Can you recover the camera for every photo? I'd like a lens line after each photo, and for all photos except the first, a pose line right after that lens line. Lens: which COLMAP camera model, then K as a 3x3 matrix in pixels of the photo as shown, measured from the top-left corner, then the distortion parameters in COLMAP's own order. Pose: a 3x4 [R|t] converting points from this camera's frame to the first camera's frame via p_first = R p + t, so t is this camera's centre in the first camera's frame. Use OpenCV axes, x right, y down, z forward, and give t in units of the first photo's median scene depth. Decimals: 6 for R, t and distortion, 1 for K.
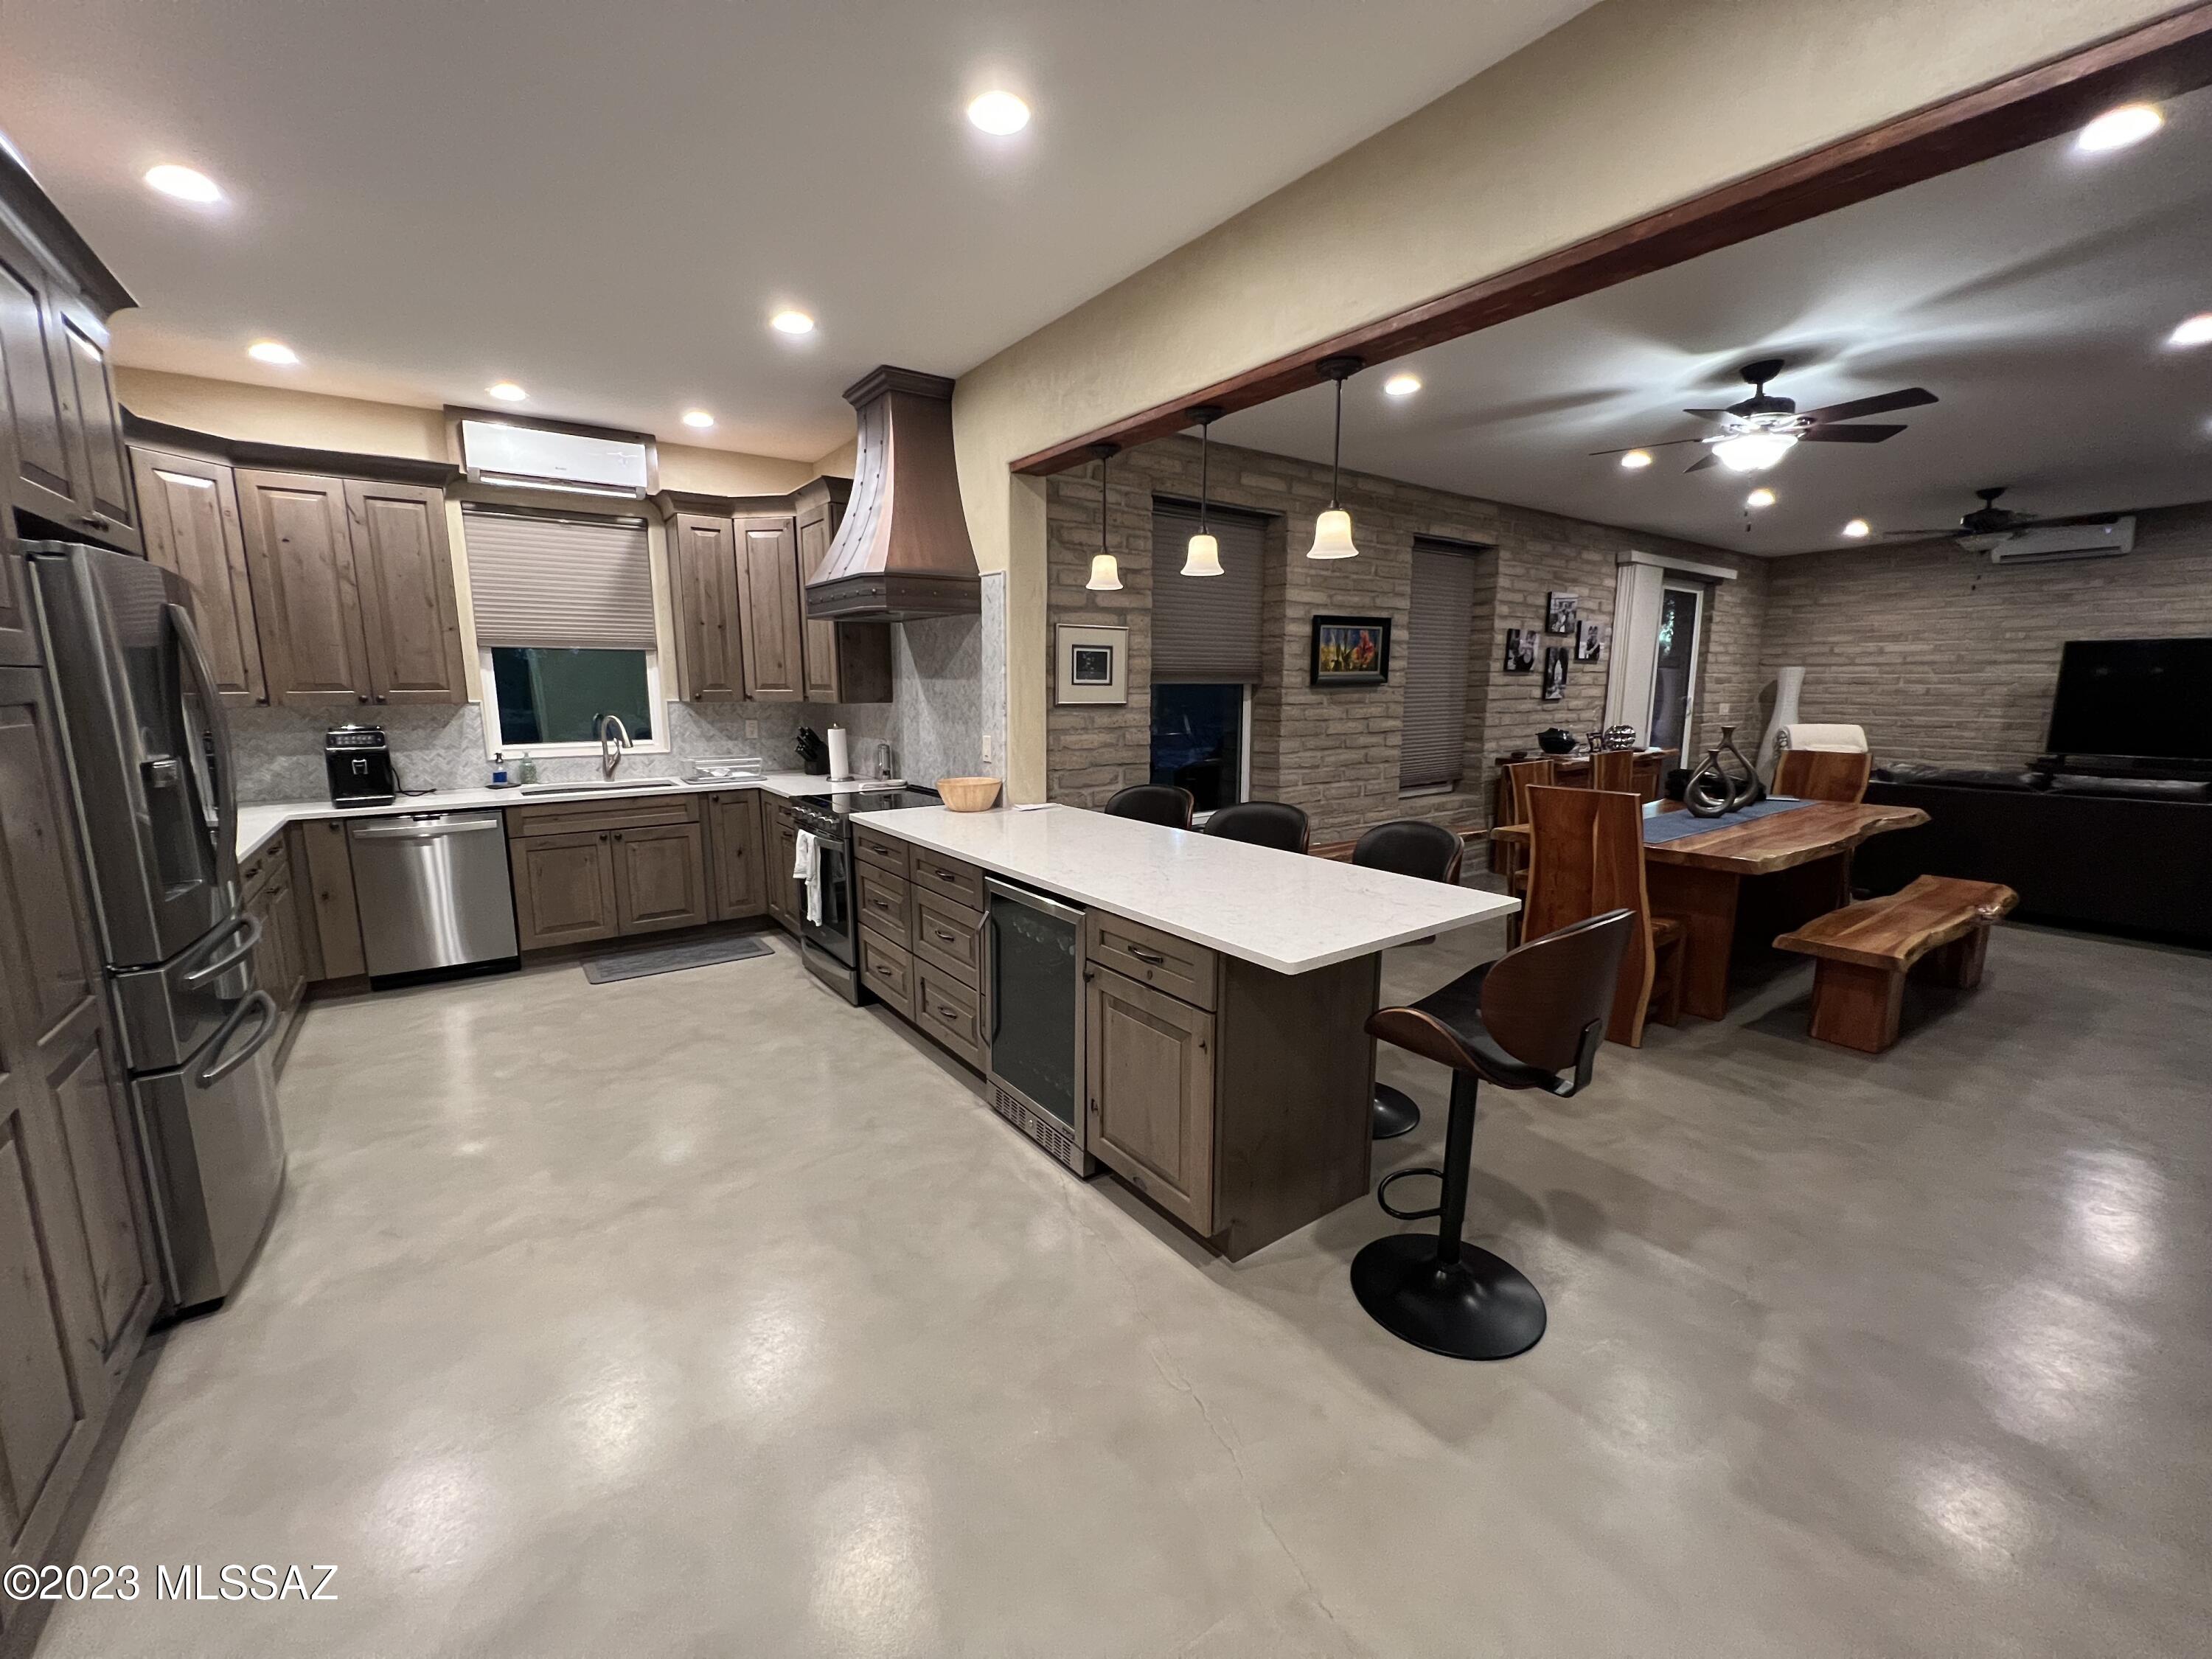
lens RADIAL K [[887.2, 0, 1106.0], [0, 887.2, 829.5], [0, 0, 1]] dist [-0.002039, 0.000230]
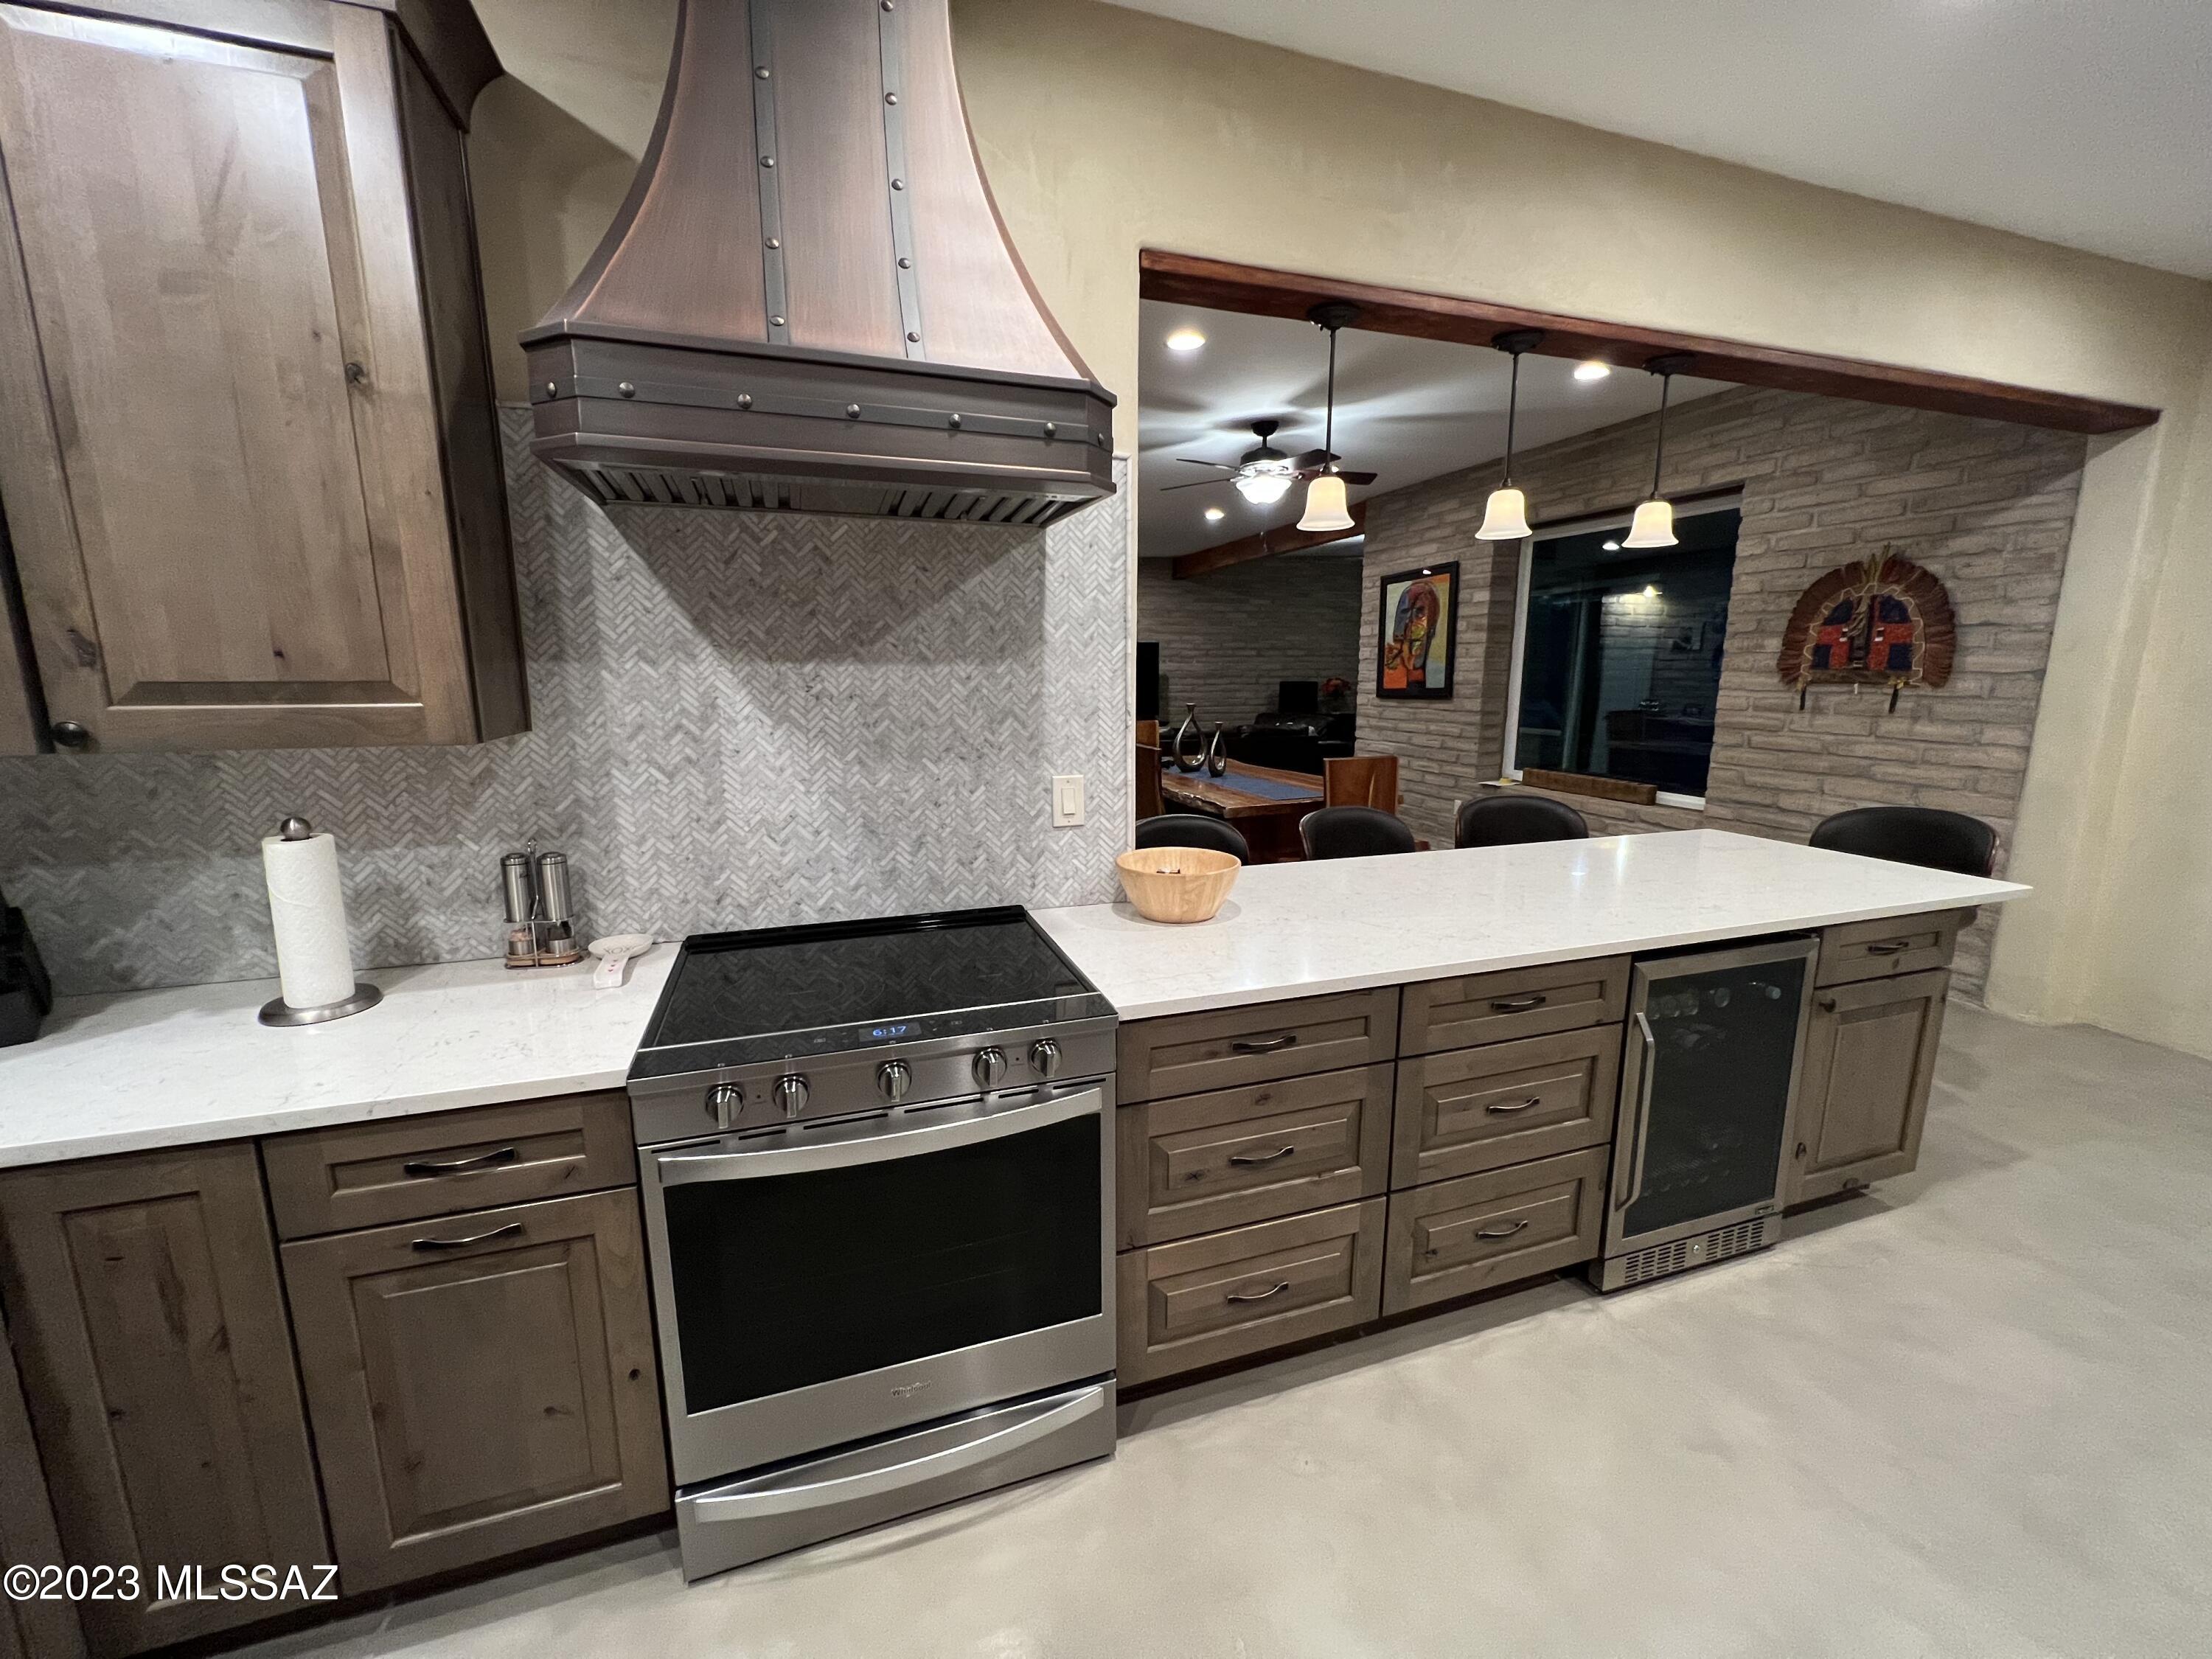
lens RADIAL K [[887.2, 0, 1106.0], [0, 887.2, 829.5], [0, 0, 1]] dist [-0.002039, 0.000230]
pose [[0.299382, -0.171010, 0.938683, -0.367800], [0.160592, 0.978803, 0.127100, -0.082132], [-0.940522, 0.112693, 0.320499, 0.494646]]
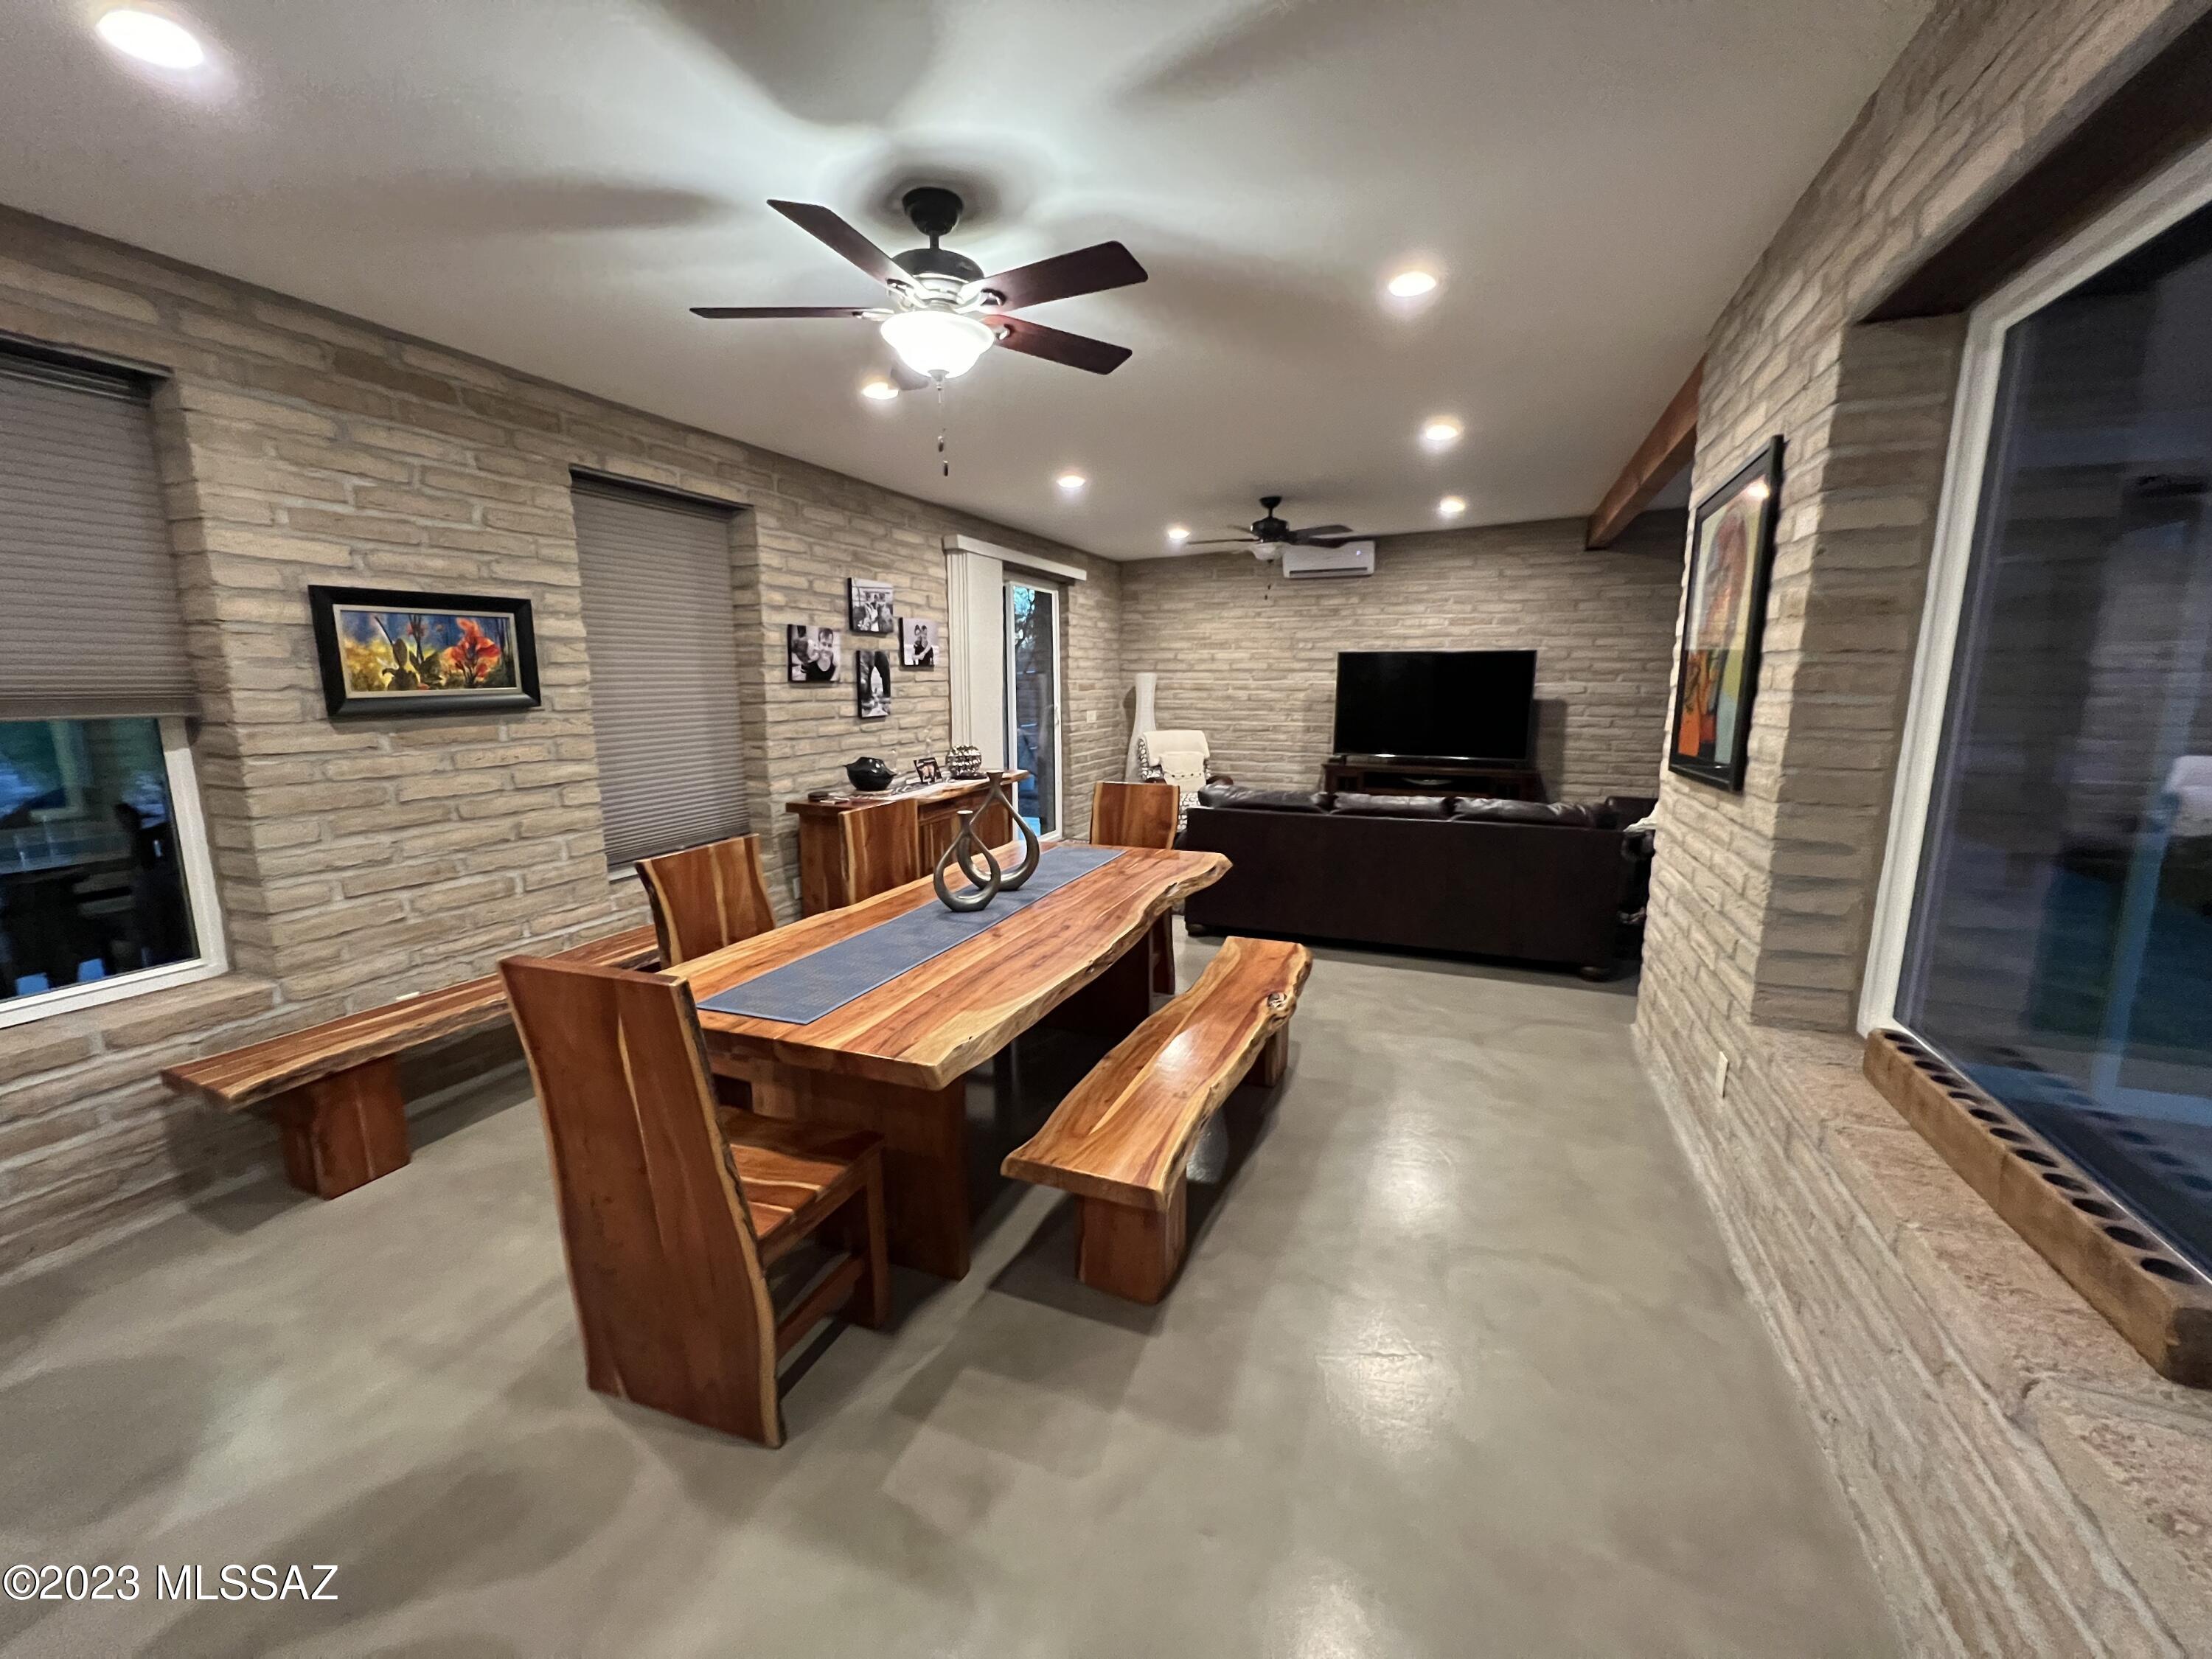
lens RADIAL K [[887.2, 0, 1106.0], [0, 887.2, 829.5], [0, 0, 1]] dist [-0.002039, 0.000230]
pose [[0.849778, -0.088526, 0.519655, 0.279152], [0.085895, 0.995876, 0.029191, -0.056637], [-0.520096, 0.019830, 0.853877, 0.242602]]
